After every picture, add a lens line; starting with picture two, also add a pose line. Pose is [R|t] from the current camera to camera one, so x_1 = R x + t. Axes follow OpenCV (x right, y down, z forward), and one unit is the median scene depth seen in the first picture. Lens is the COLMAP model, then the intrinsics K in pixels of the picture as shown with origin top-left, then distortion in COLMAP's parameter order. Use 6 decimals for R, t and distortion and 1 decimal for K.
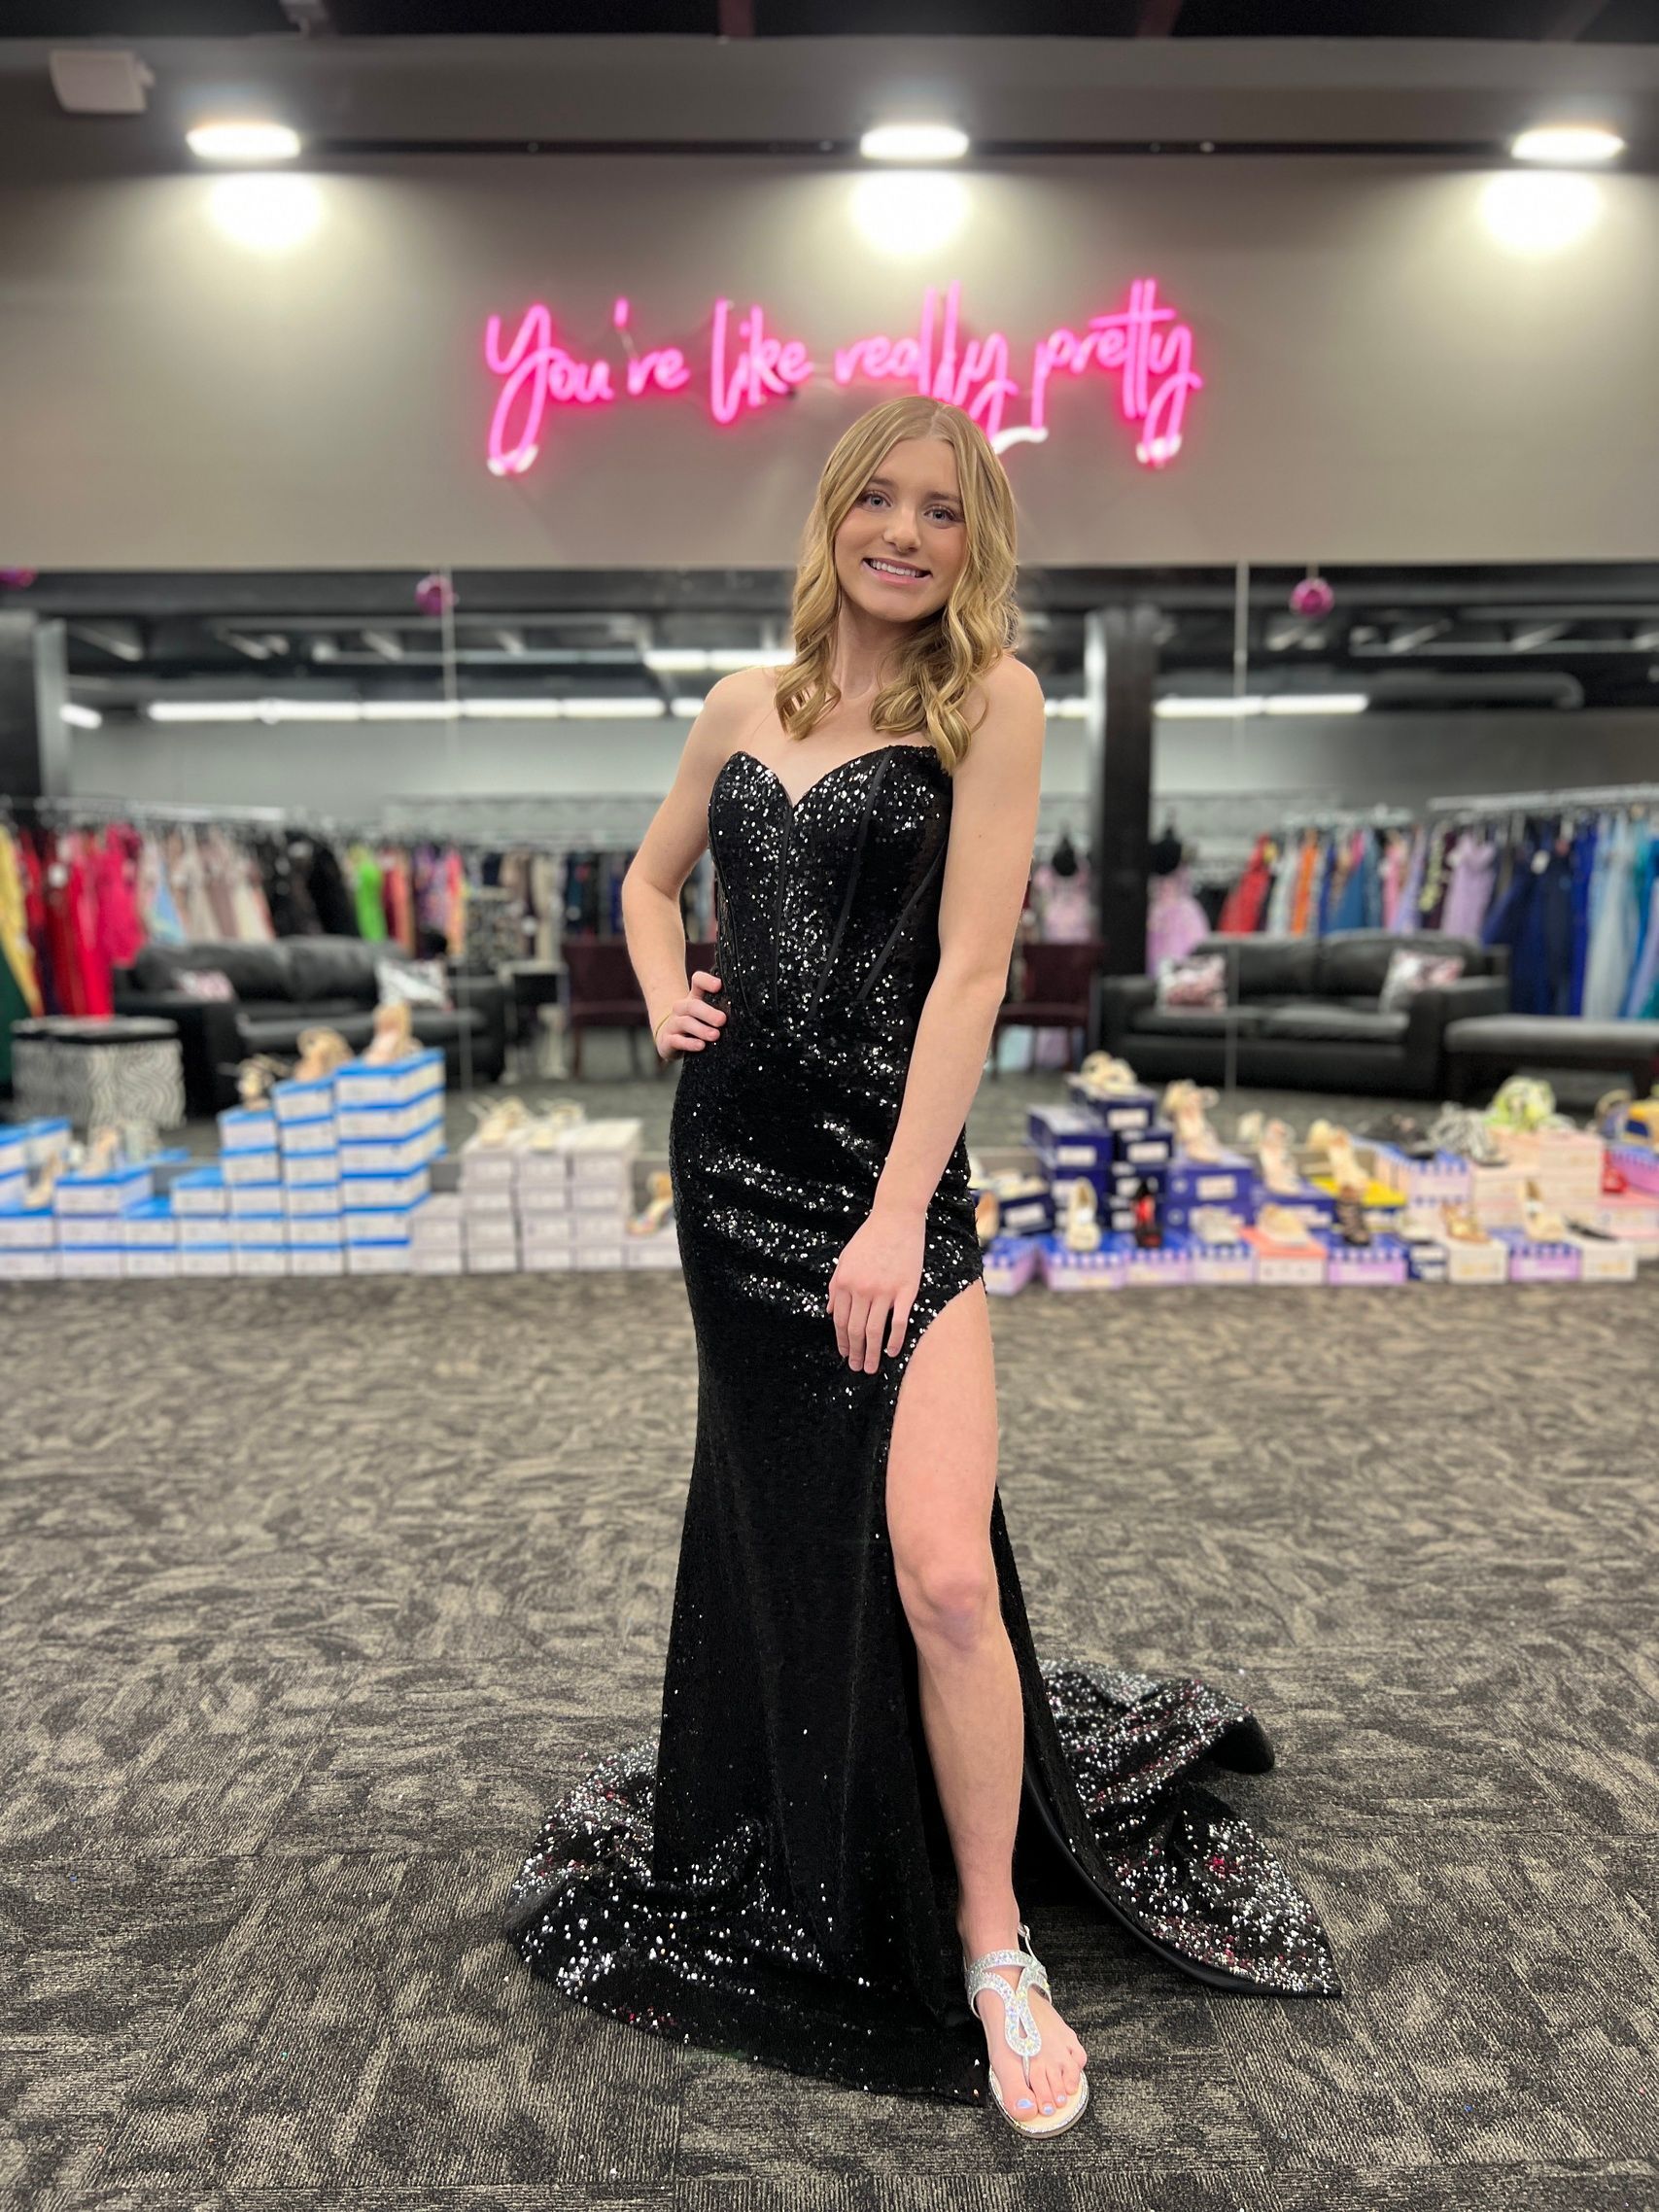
lens RADIAL K [[1668.0, 0, 825.5], [0, 1668.0, 1124.2], [0, 0, 1]] dist [0.047615, -0.054699]
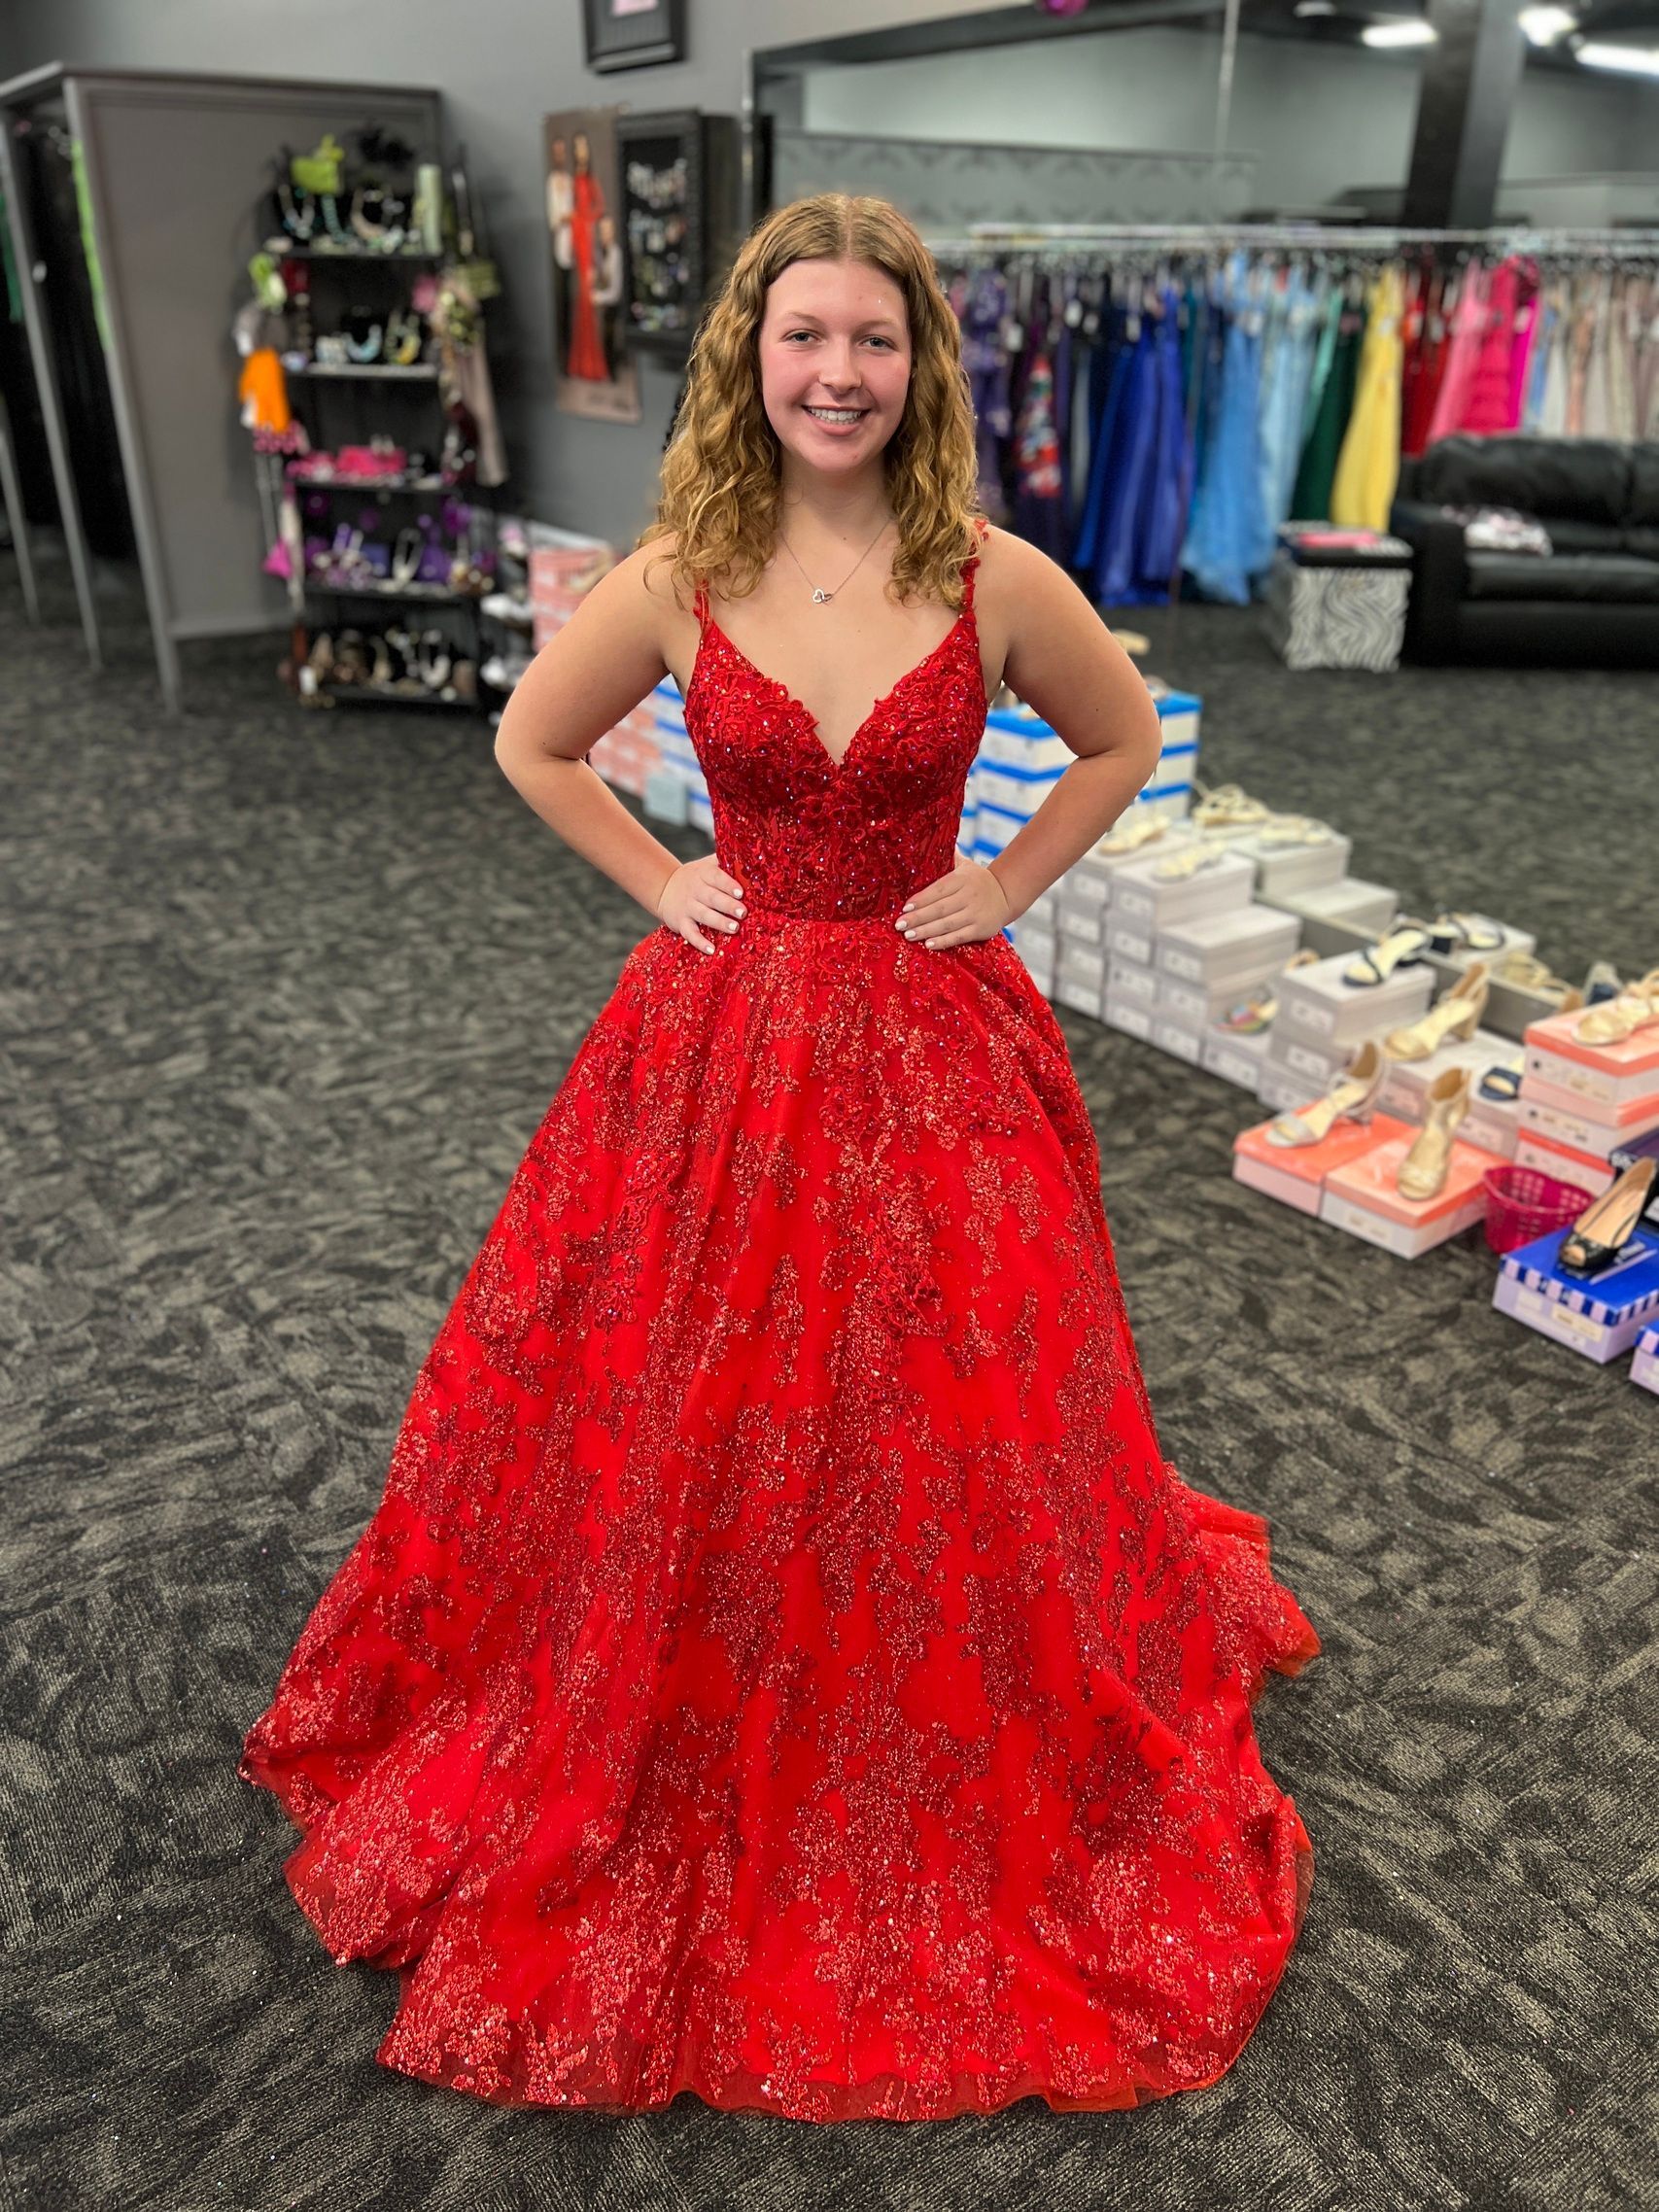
lens RADIAL K [[1668.0, 0, 821.0], [0, 1668.0, 1121.3], [0, 0, 1]] dist [0.047615, -0.054699]
pose [[0.543244, 0.387471, -0.744816, 0.351861], [-0.117433, 0.913482, 0.389563, -0.160283], [0.831321, -0.124162, 0.541746, 0.462935]]
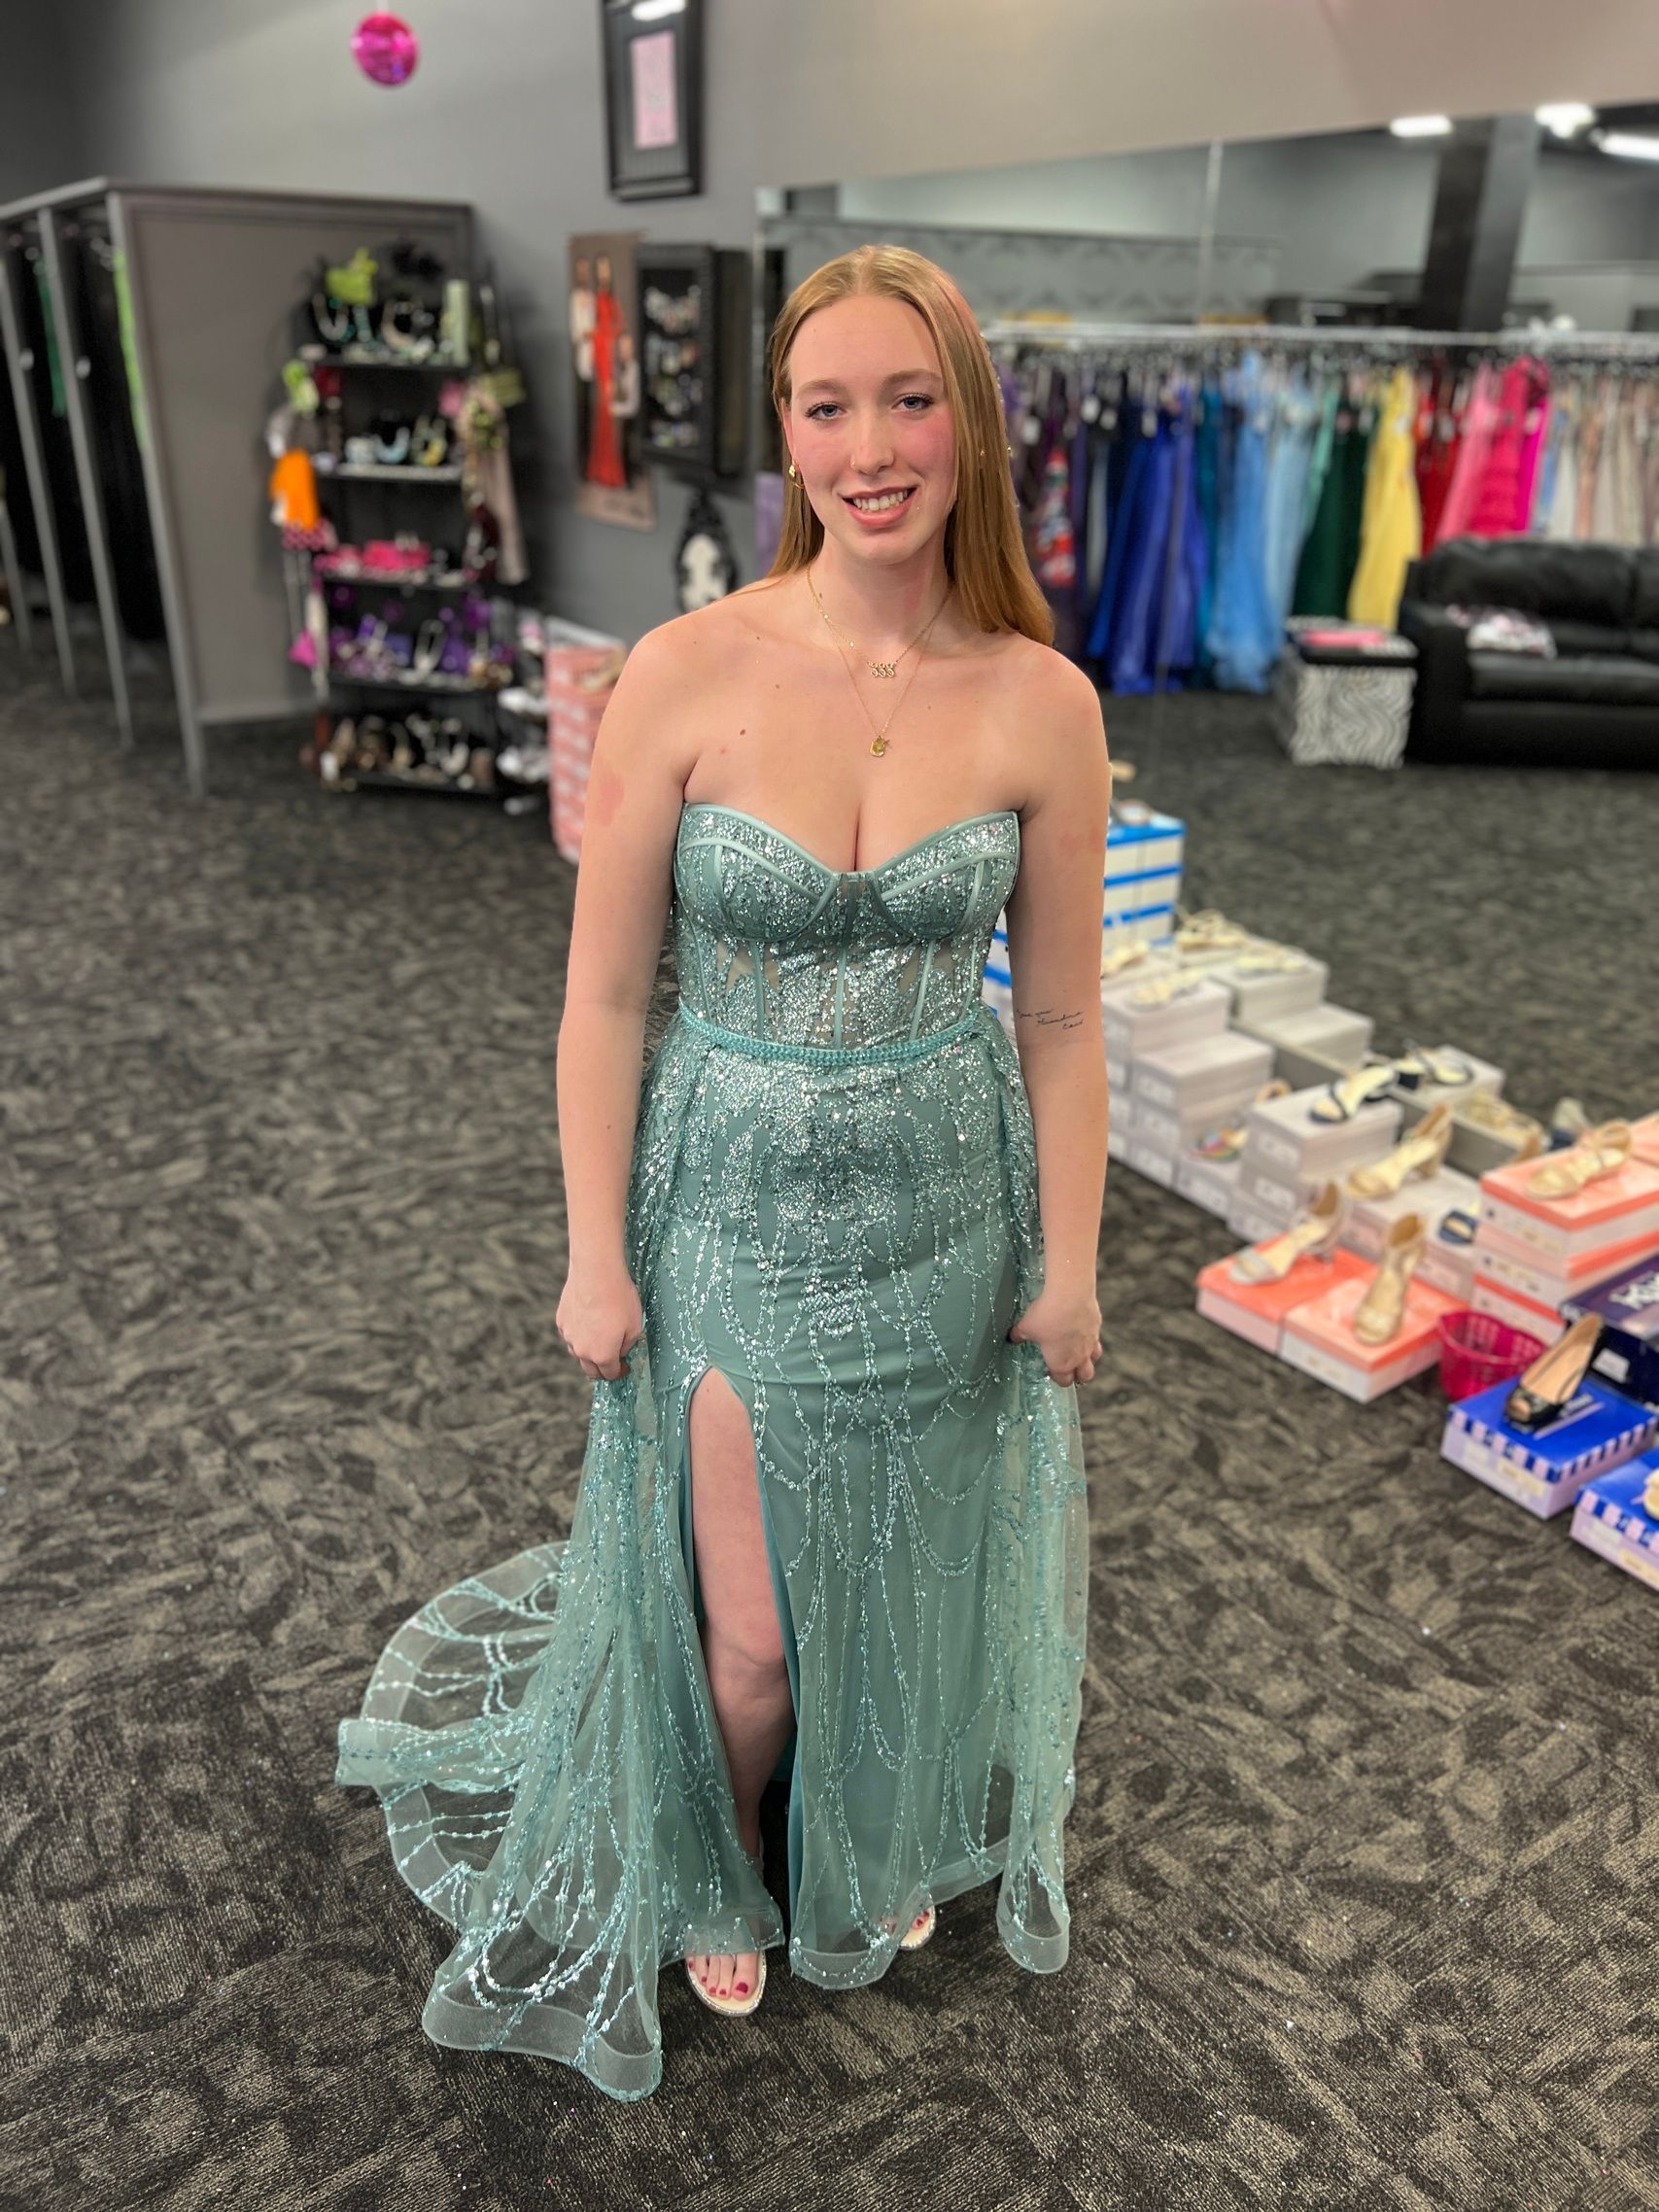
lens RADIAL K [[1668.0, 0, 823.6], [0, 1668.0, 1112.2], [0, 0, 1]] dist [0.047615, -0.054699]
pose [[0.524417, 0.375512, -0.764184, 0.363106], [-0.129852, 0.922270, 0.364084, -0.200997], [0.841502, -0.091701, 0.532415, 0.474772]]
